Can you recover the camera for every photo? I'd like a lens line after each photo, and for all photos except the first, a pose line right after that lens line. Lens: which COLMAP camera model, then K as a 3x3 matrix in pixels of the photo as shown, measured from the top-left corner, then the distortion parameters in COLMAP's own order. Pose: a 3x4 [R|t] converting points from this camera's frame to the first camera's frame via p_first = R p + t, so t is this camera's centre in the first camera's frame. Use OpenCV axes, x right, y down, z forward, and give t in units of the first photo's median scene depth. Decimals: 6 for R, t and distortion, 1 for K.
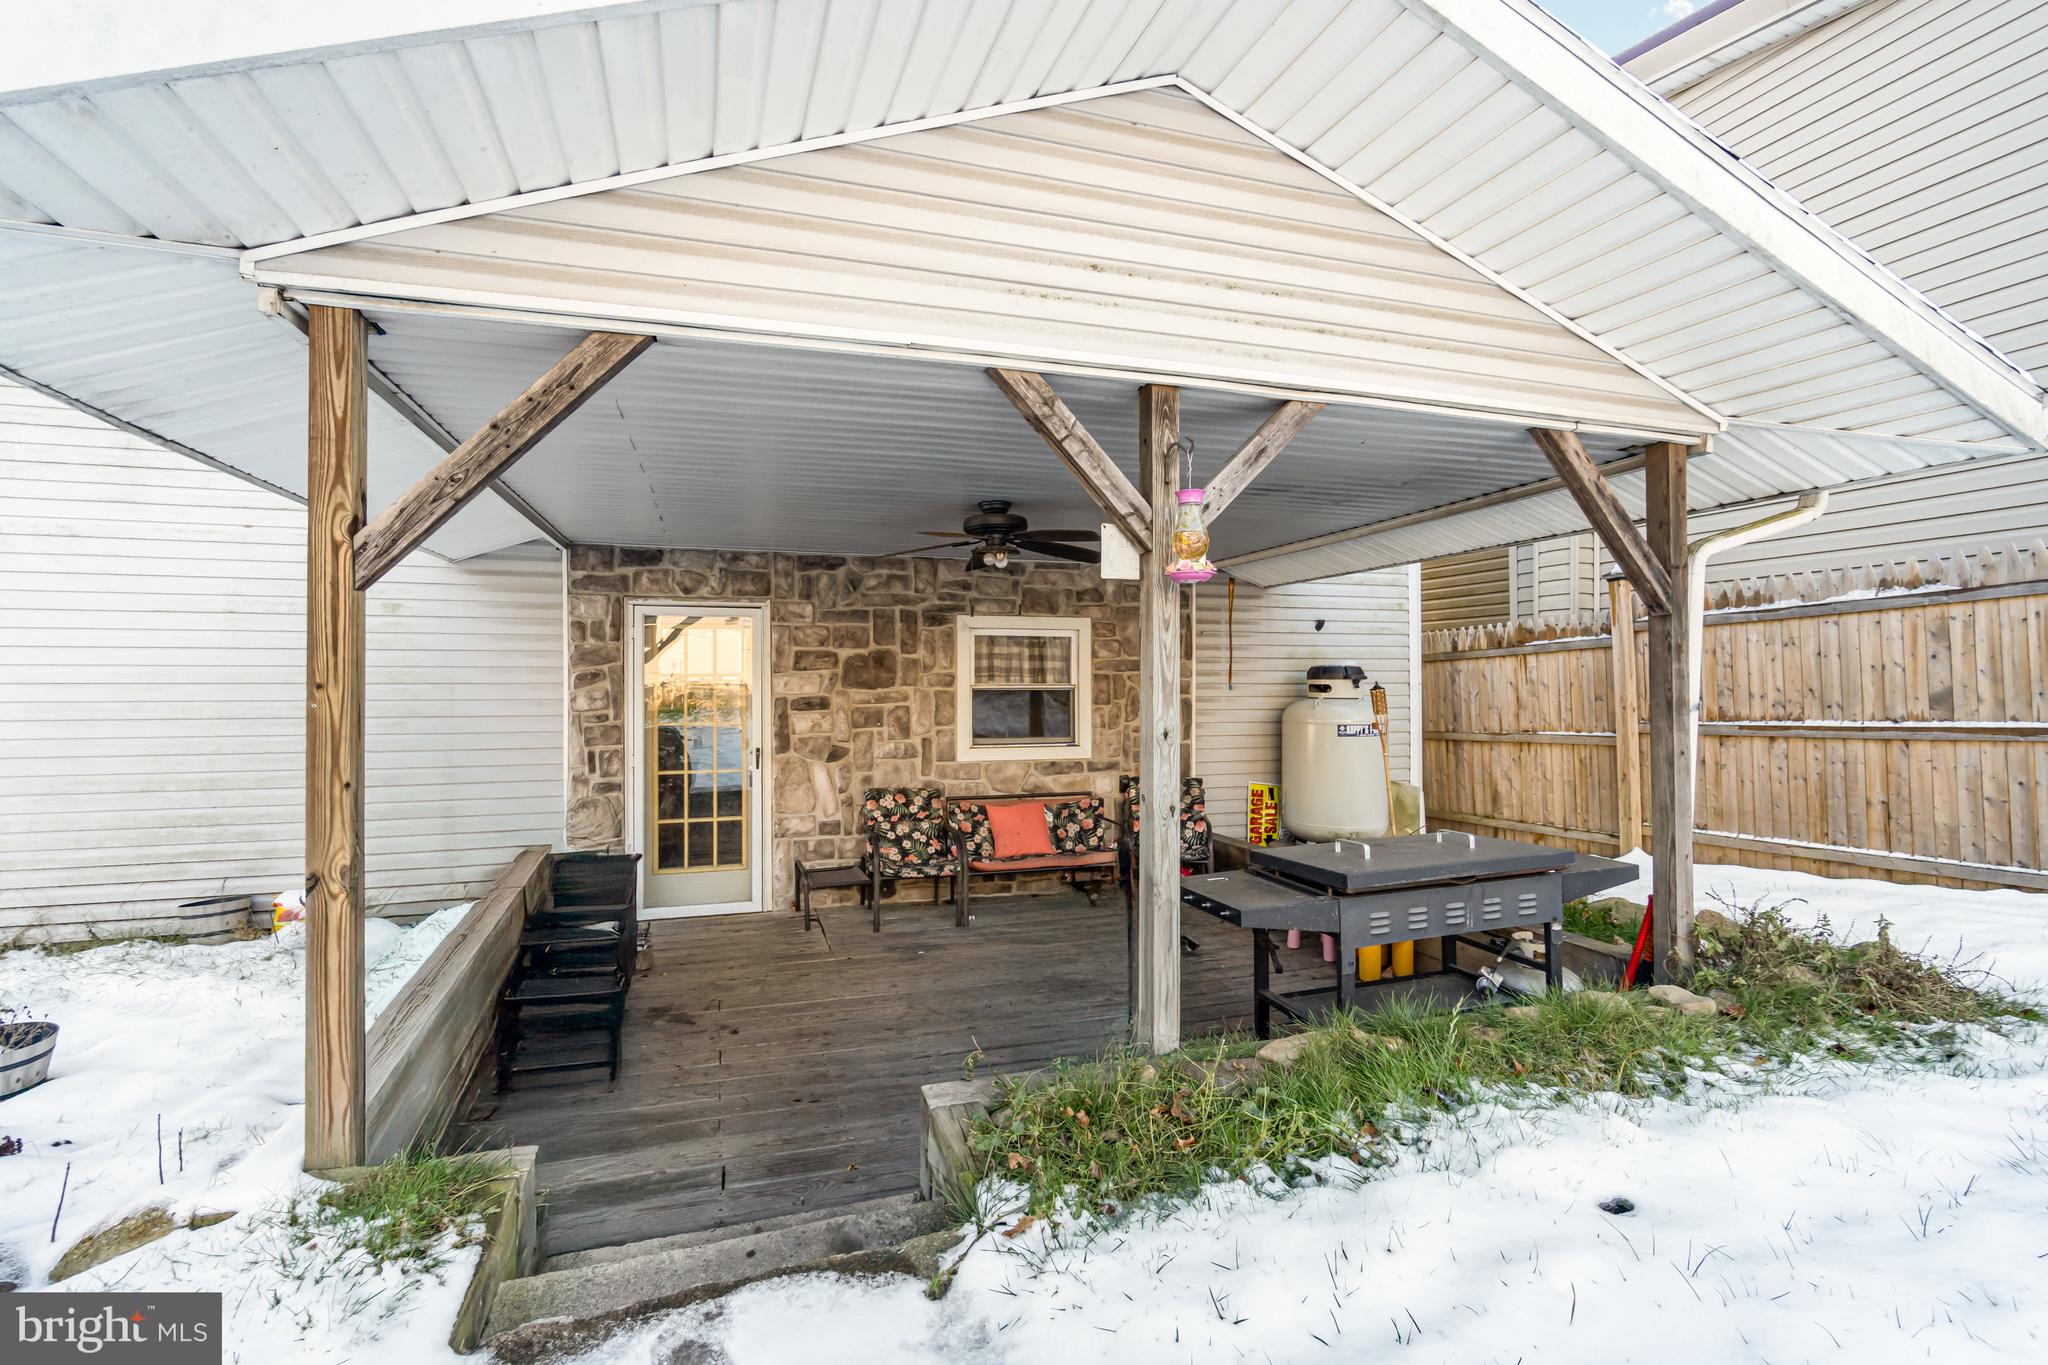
lens RADIAL K [[928.8, 0, 1015.0], [0, 928.8, 678.3], [0, 0, 1]] dist [-0.000362, 0.000012]
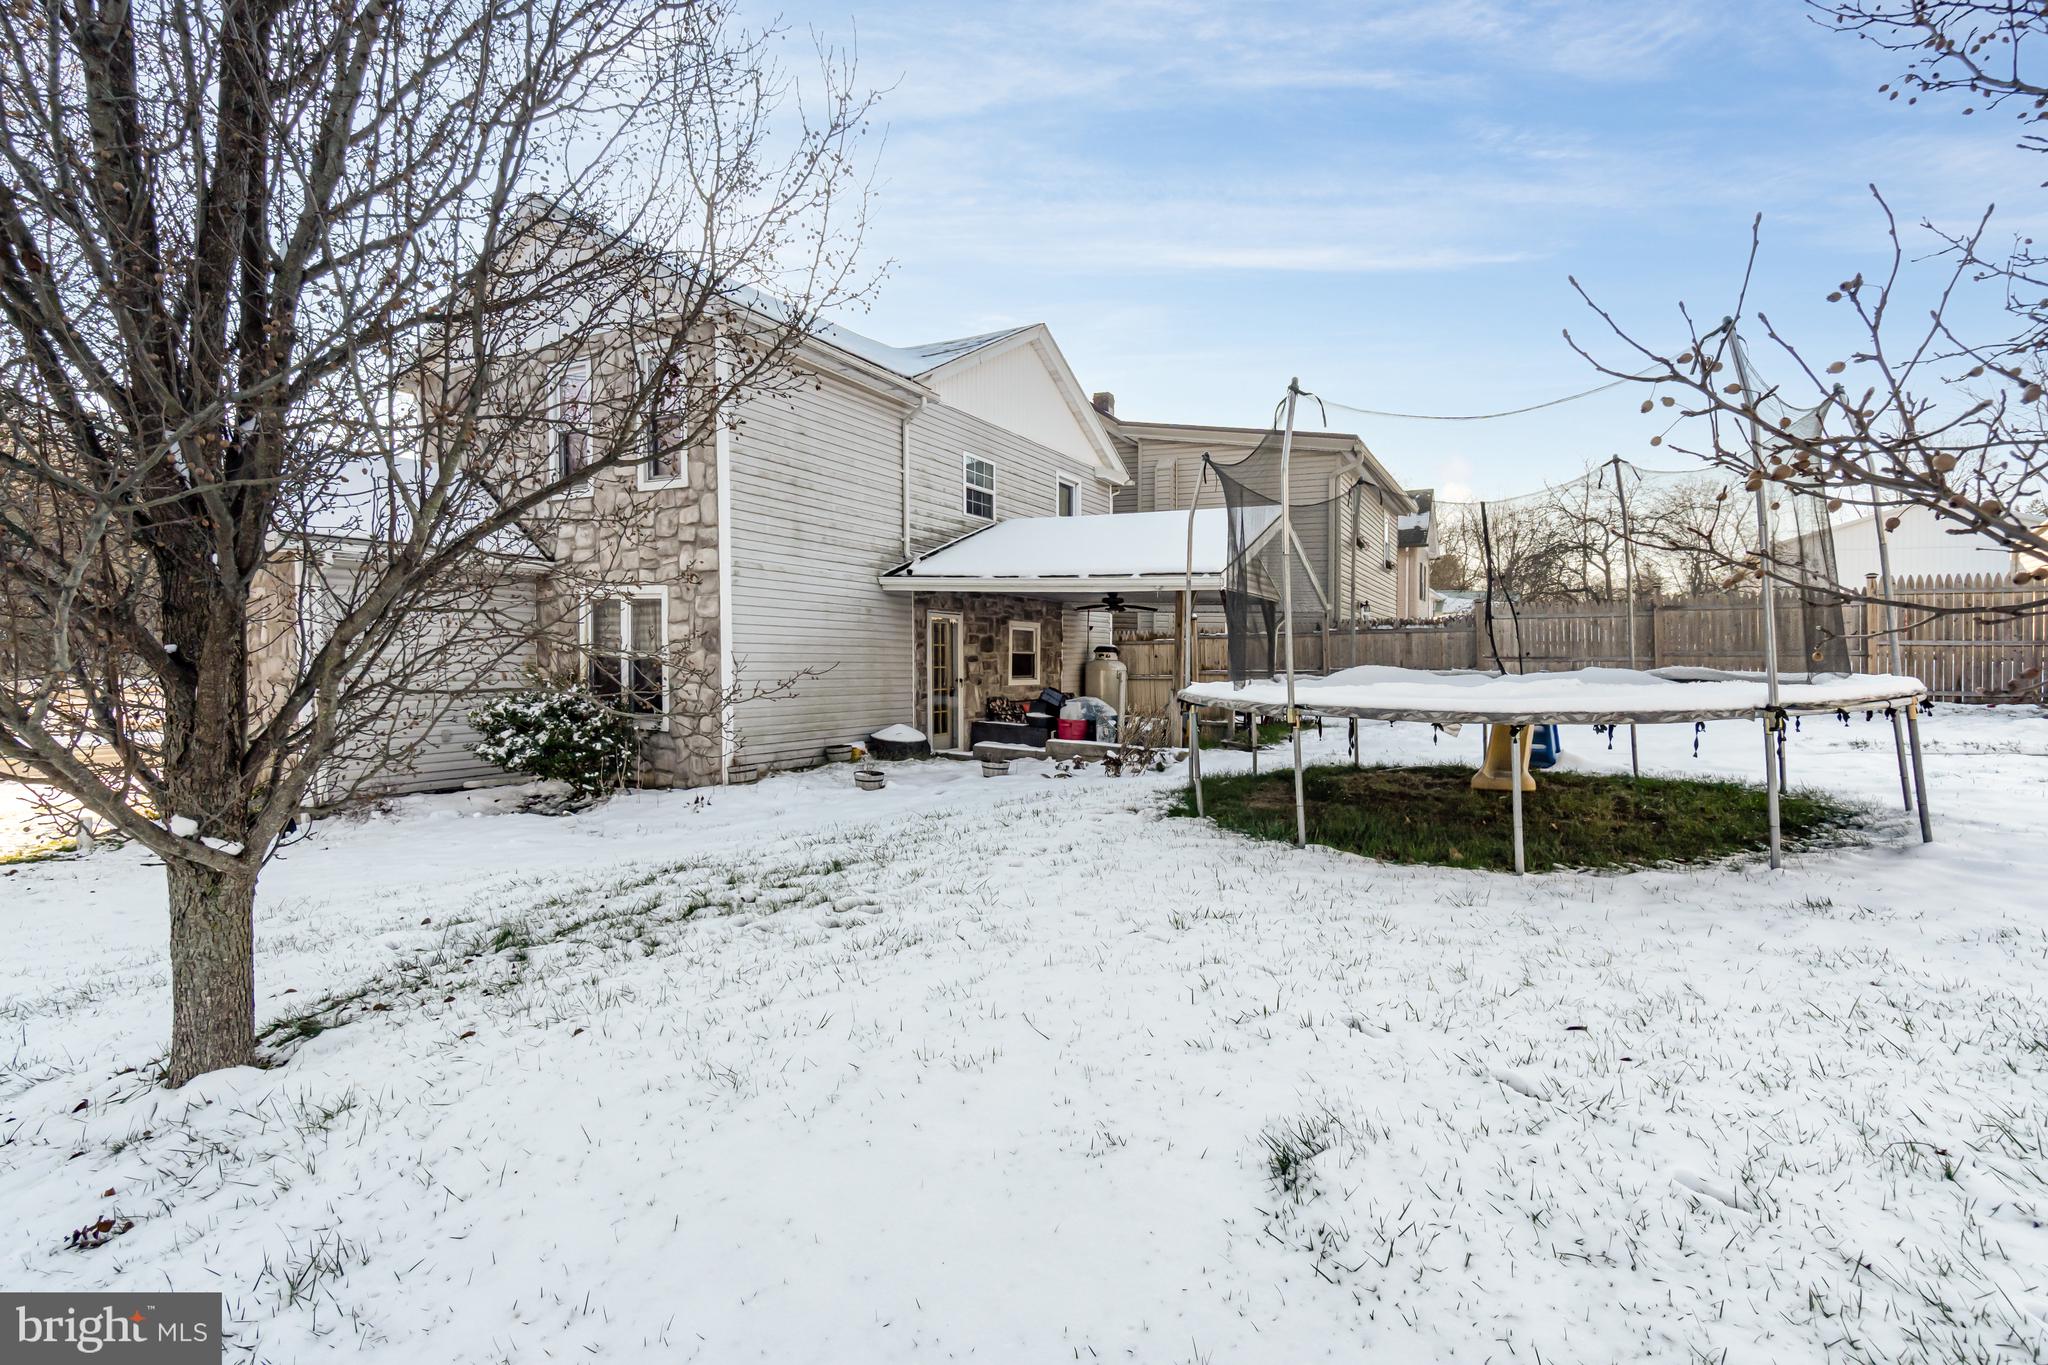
lens RADIAL K [[928.8, 0, 1025.6], [0, 928.8, 667.4], [0, 0, 1]] dist [-0.000362, 0.000012]
pose [[0.729066, 0.005267, 0.684423, -1.597642], [-0.016400, 0.999818, 0.009775, 0.023055], [-0.684247, -0.018351, 0.729019, -0.680785]]
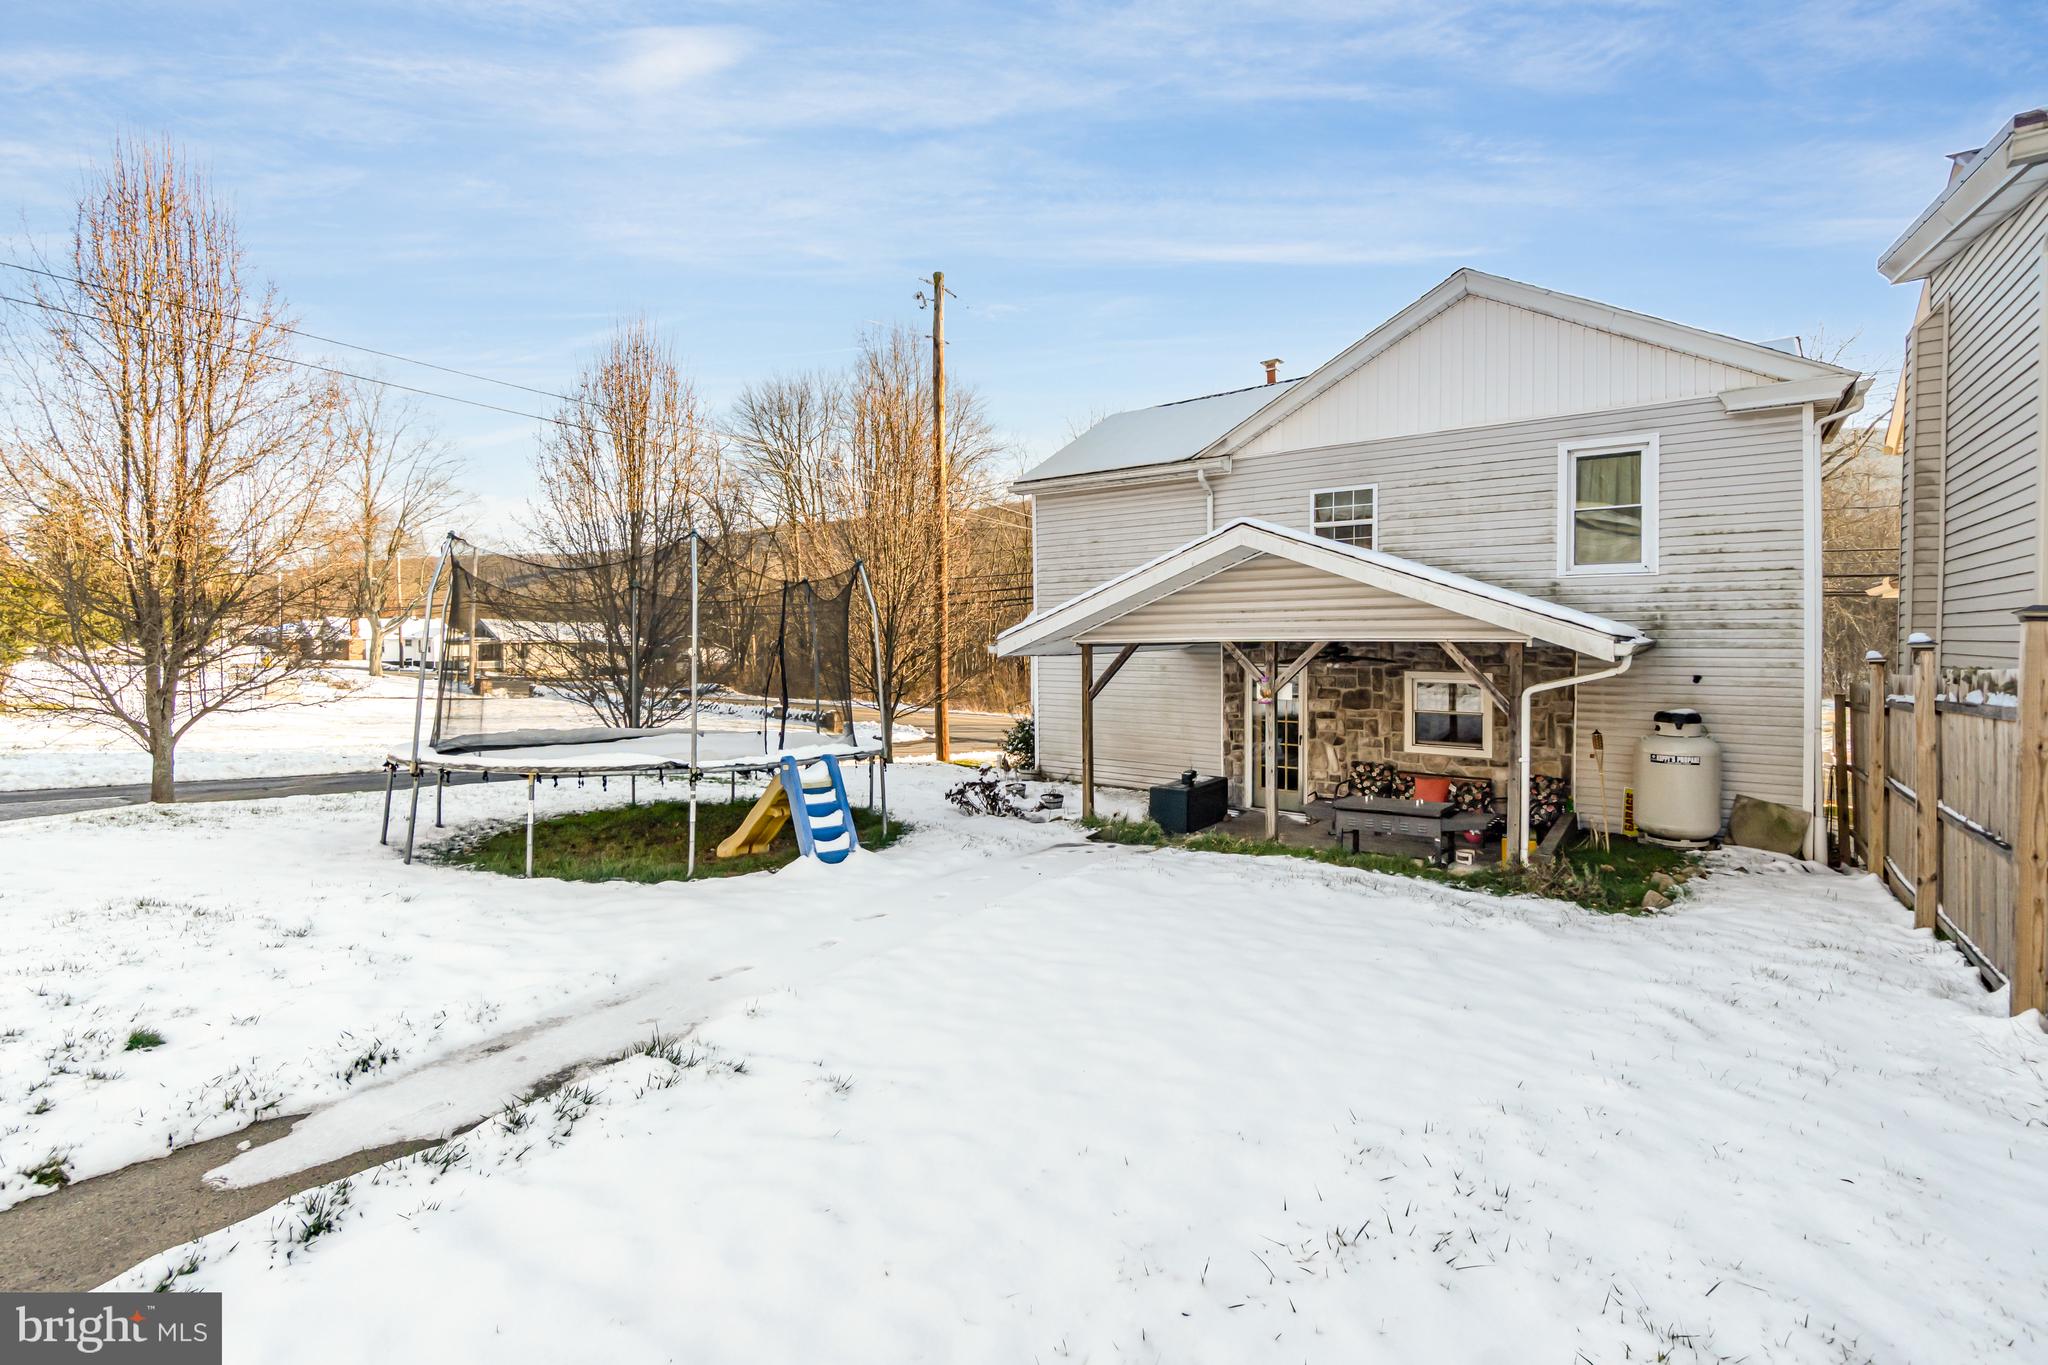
lens RADIAL K [[928.8, 0, 1024.9], [0, 928.8, 651.3], [0, 0, 1]] dist [-0.000362, 0.000012]
pose [[0.591255, 0.017555, -0.806293, 0.976497], [0.004956, 0.999665, 0.025399, -0.159468], [0.806469, -0.019013, 0.590970, -0.681994]]
